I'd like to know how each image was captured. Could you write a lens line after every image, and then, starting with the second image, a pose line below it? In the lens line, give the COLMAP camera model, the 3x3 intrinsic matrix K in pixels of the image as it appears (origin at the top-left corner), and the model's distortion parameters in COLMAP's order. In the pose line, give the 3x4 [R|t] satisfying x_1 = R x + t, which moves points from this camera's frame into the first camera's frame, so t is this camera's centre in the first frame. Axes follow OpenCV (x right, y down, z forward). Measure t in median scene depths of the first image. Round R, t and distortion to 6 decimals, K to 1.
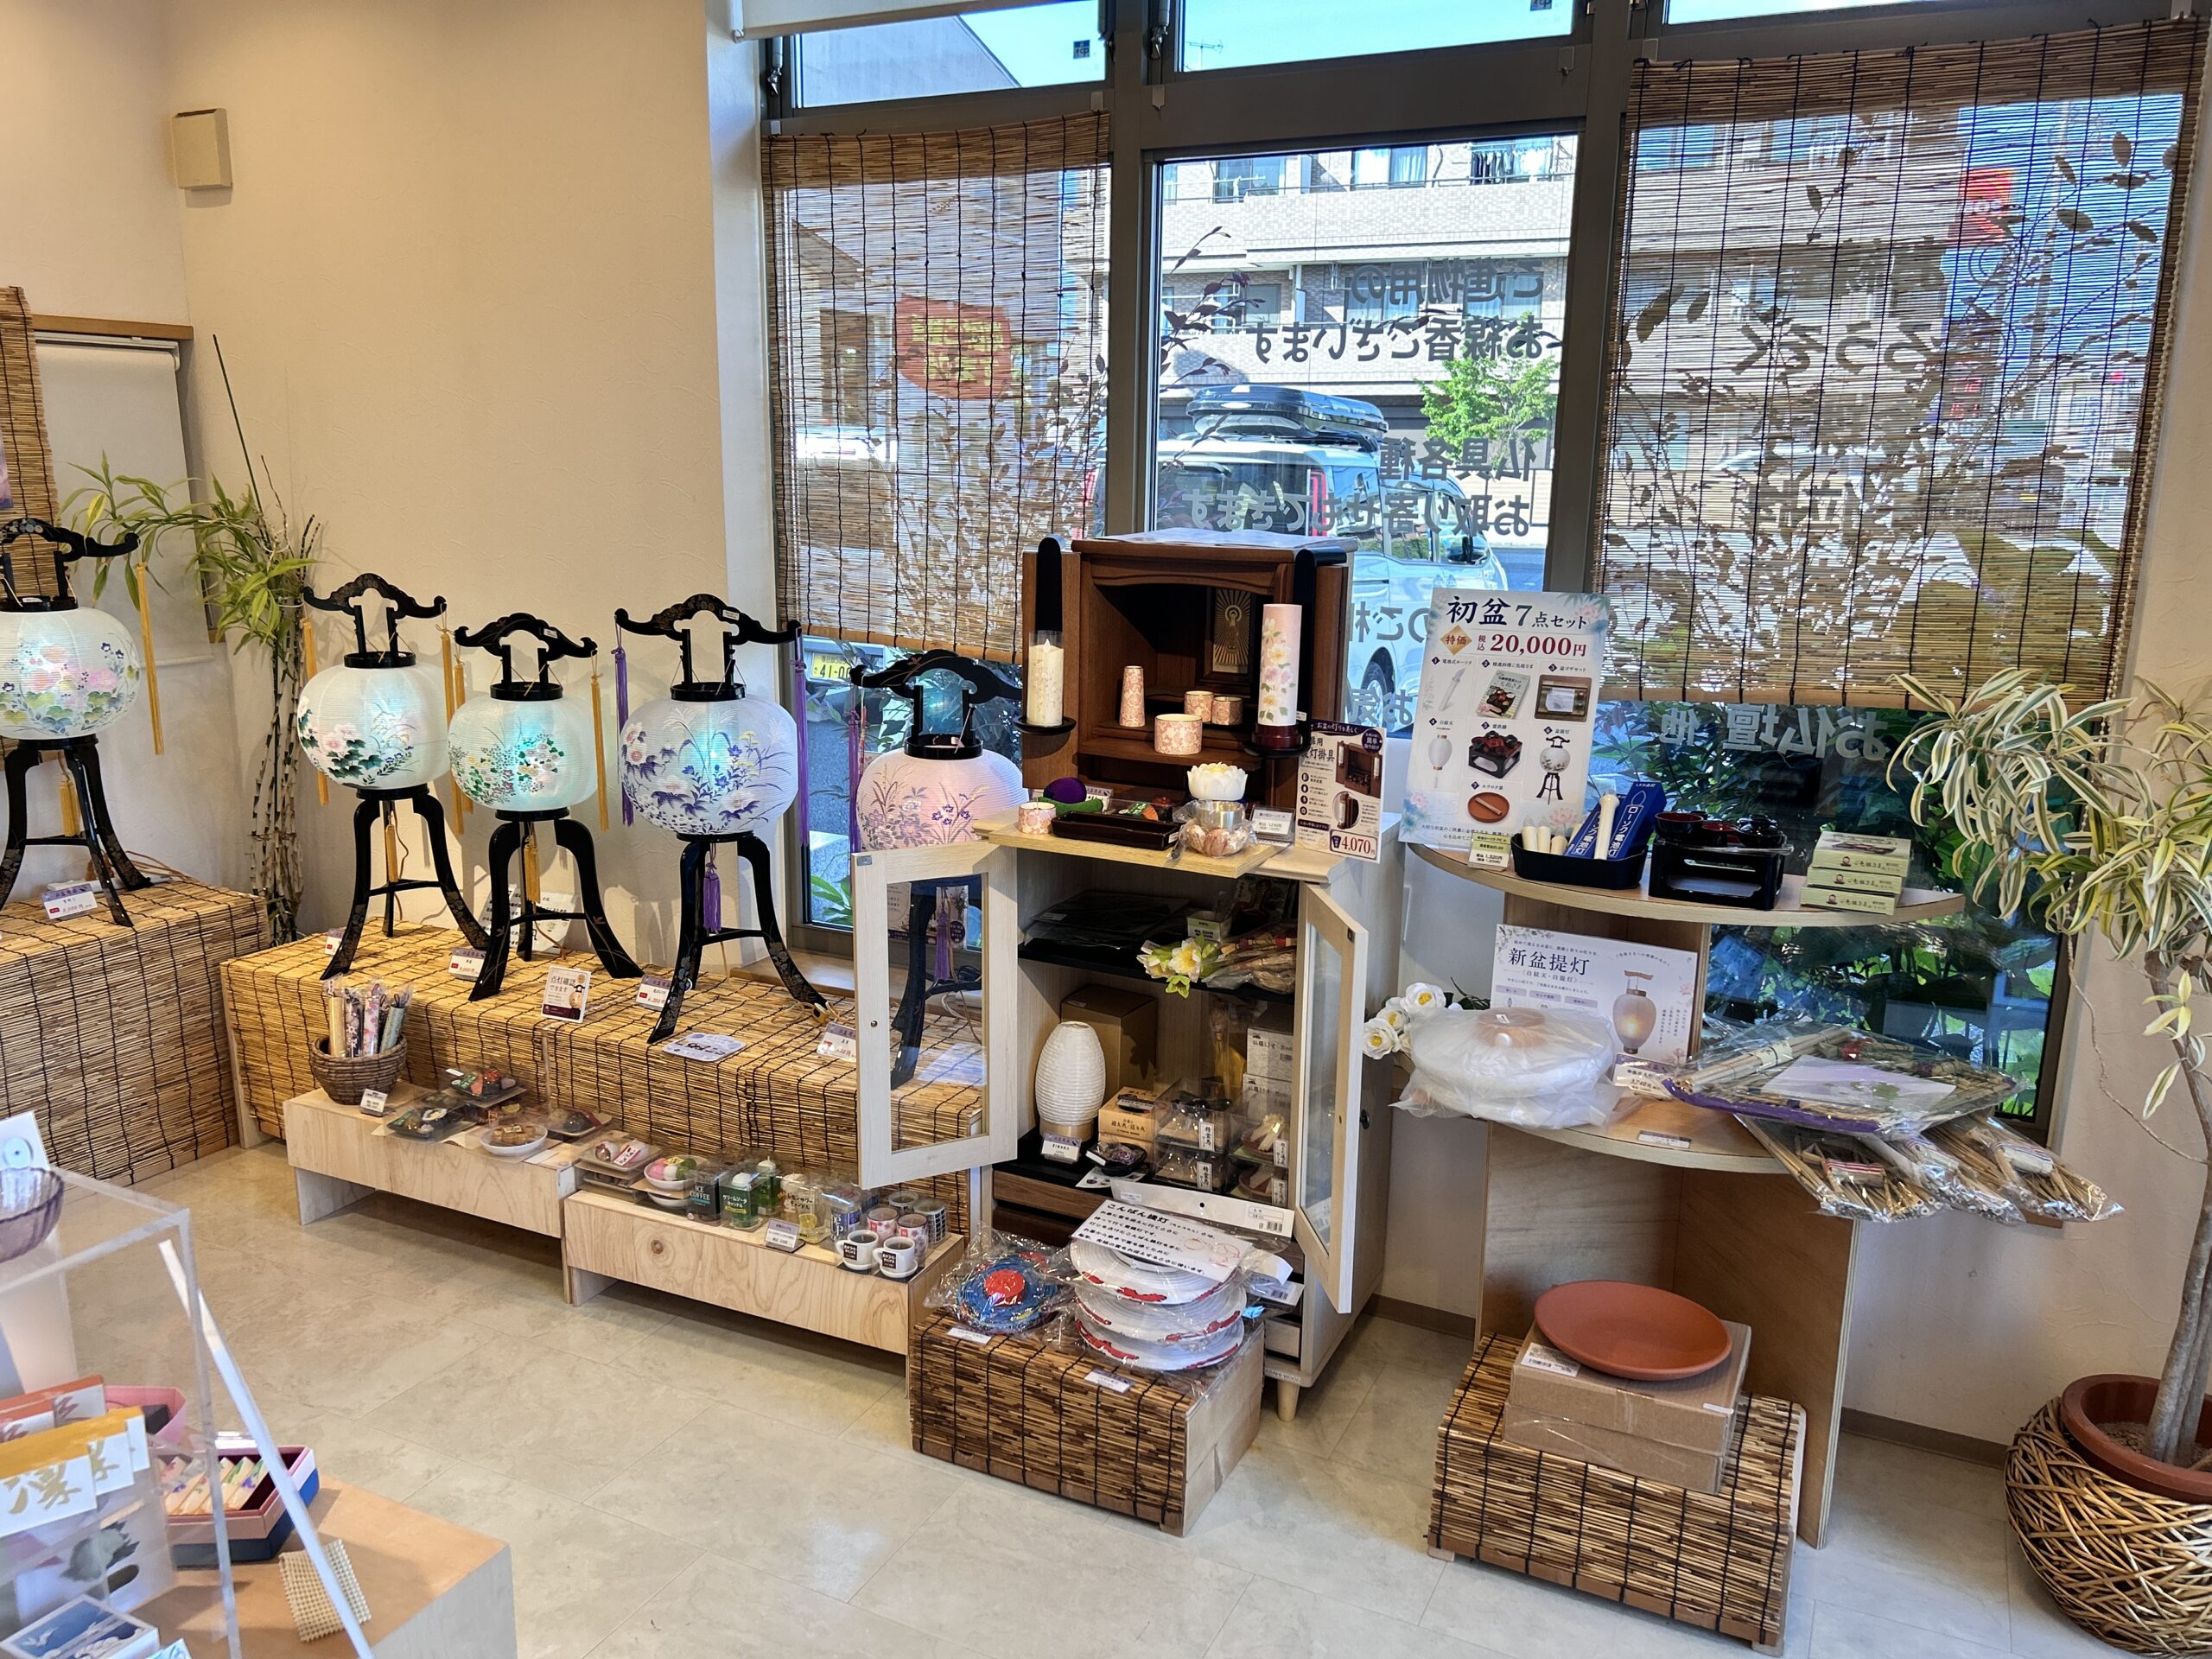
lens RADIAL K [[1668.7, 0, 1093.8], [0, 1668.7, 829.5], [0, 0, 1]] dist [0.052397, -0.047443]
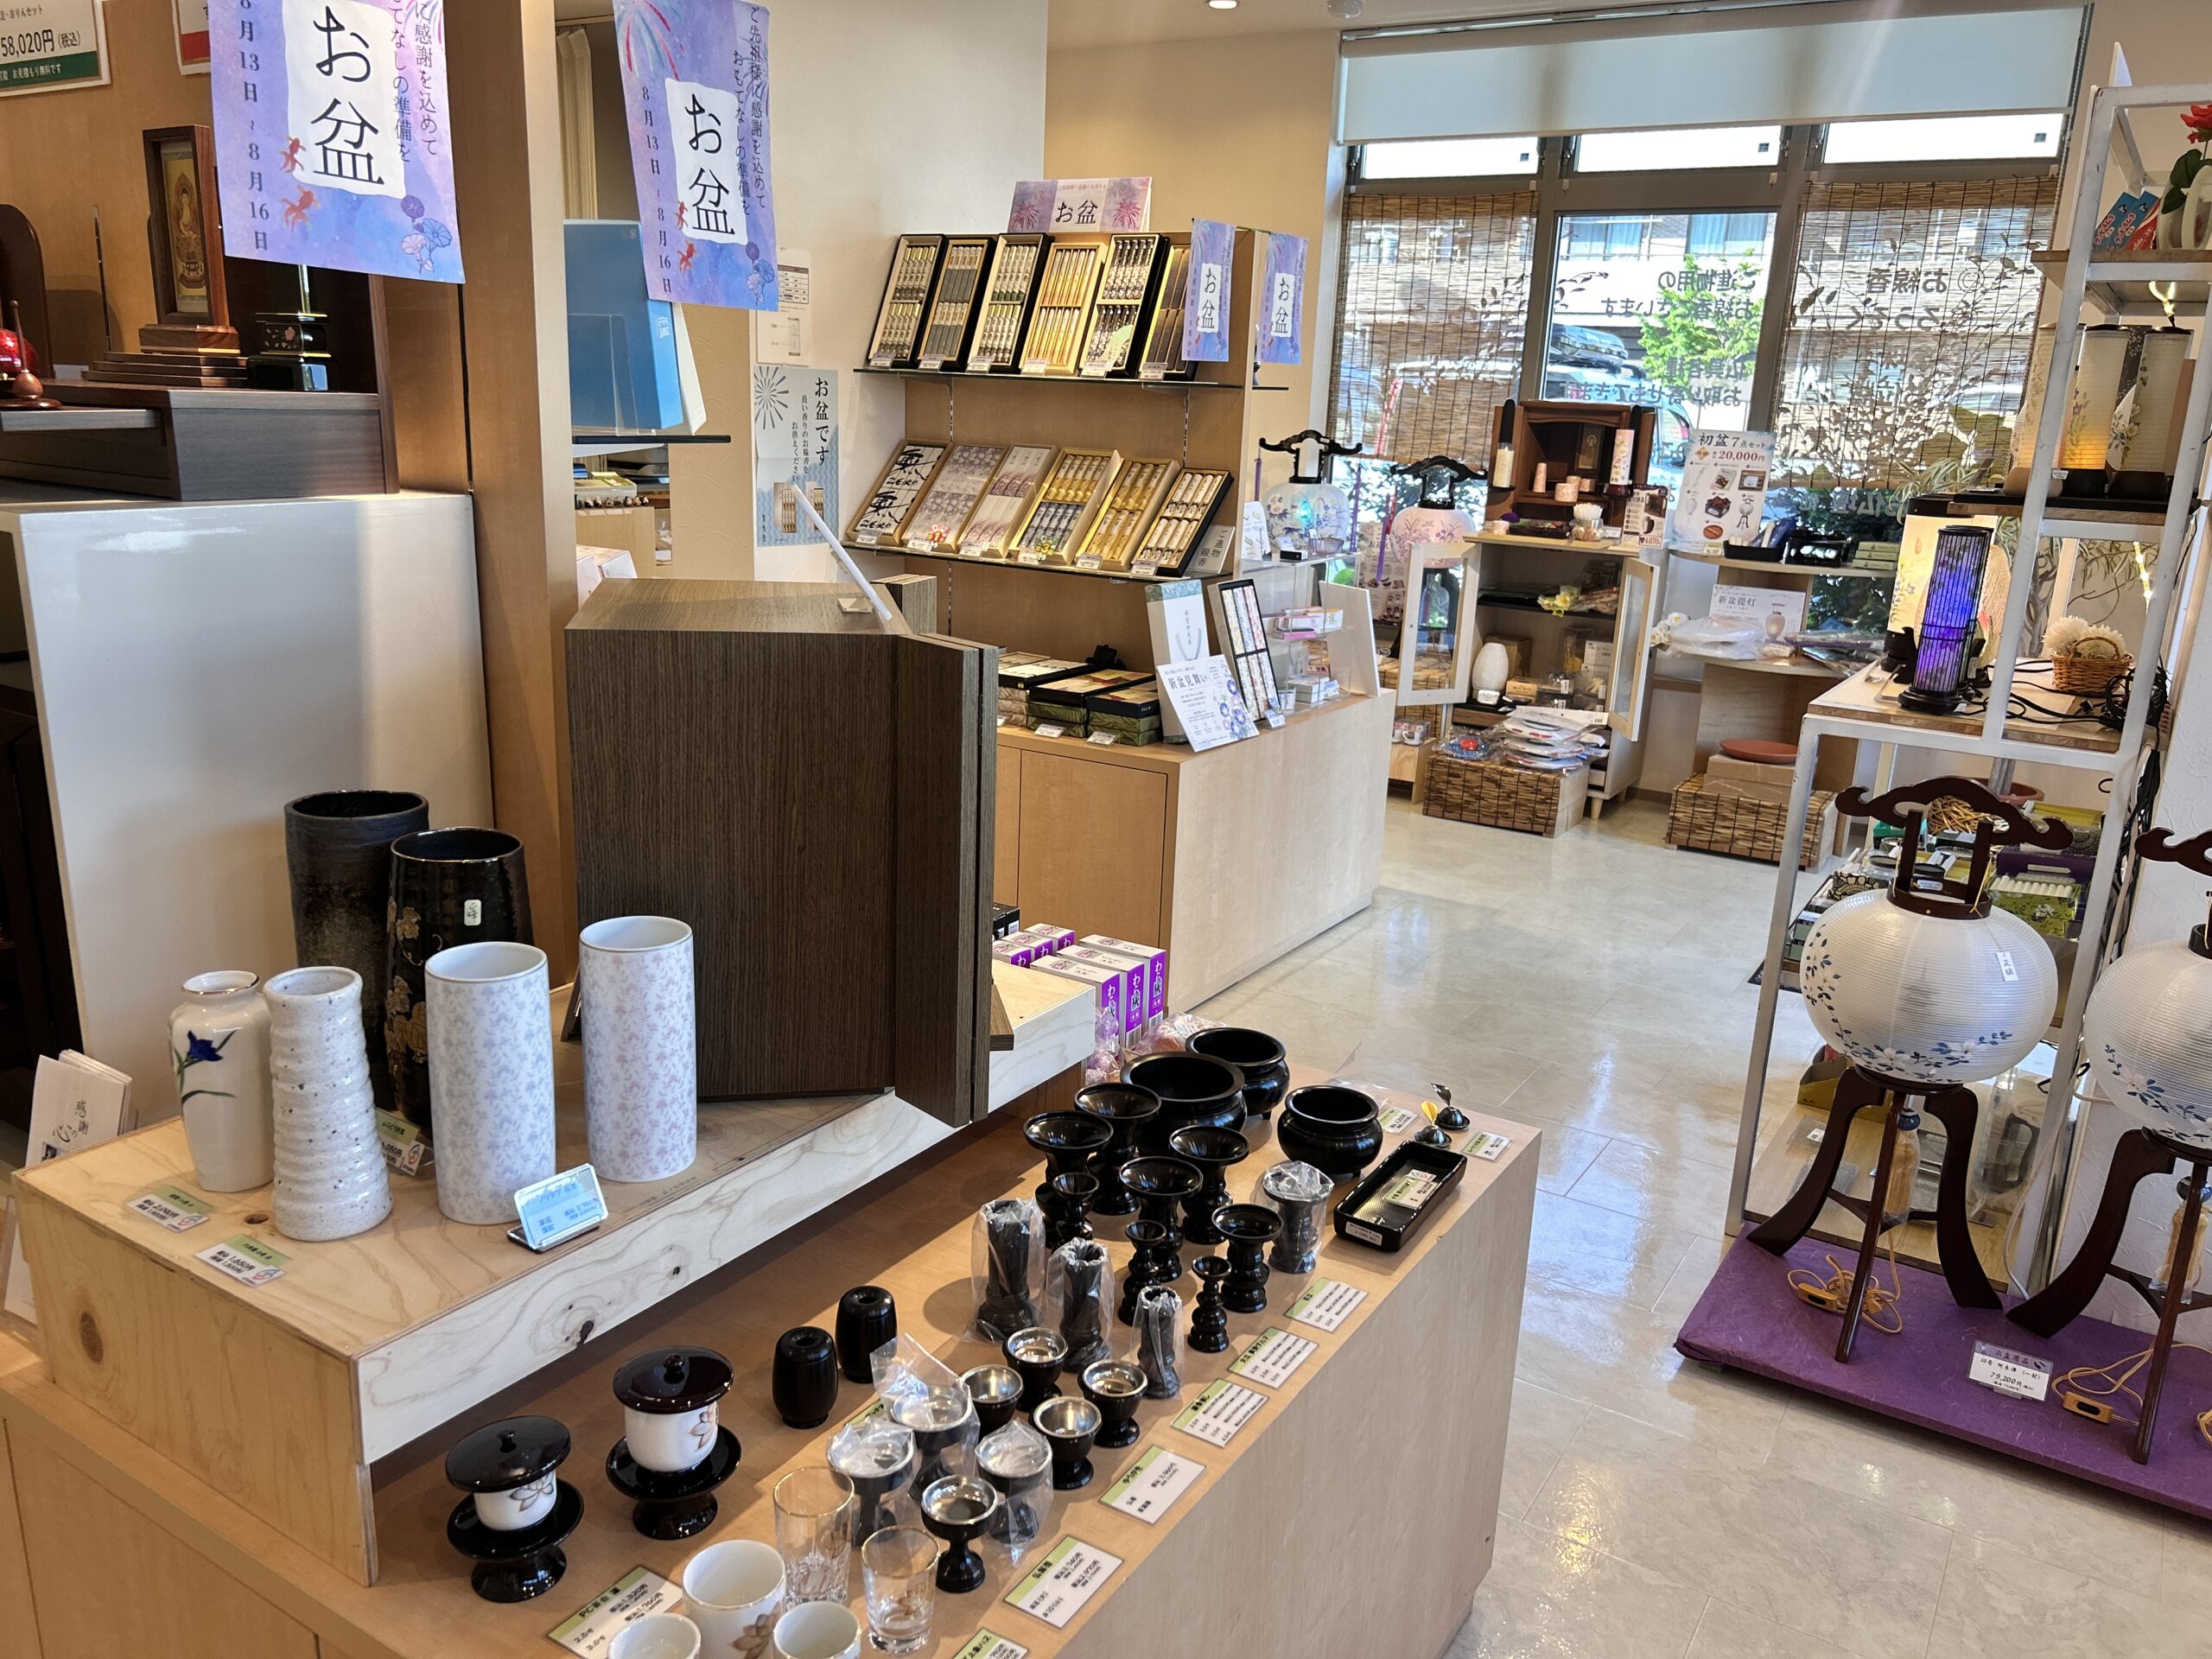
lens RADIAL K [[1668.7, 0, 1094.5], [0, 1668.7, 821.0], [0, 0, 1]] dist [0.052397, -0.047443]
pose [[0.993749, 0.052865, -0.098332, -0.320263], [-0.049010, 0.997947, 0.041221, 0.306656], [0.100309, -0.036144, 0.994300, -1.234521]]
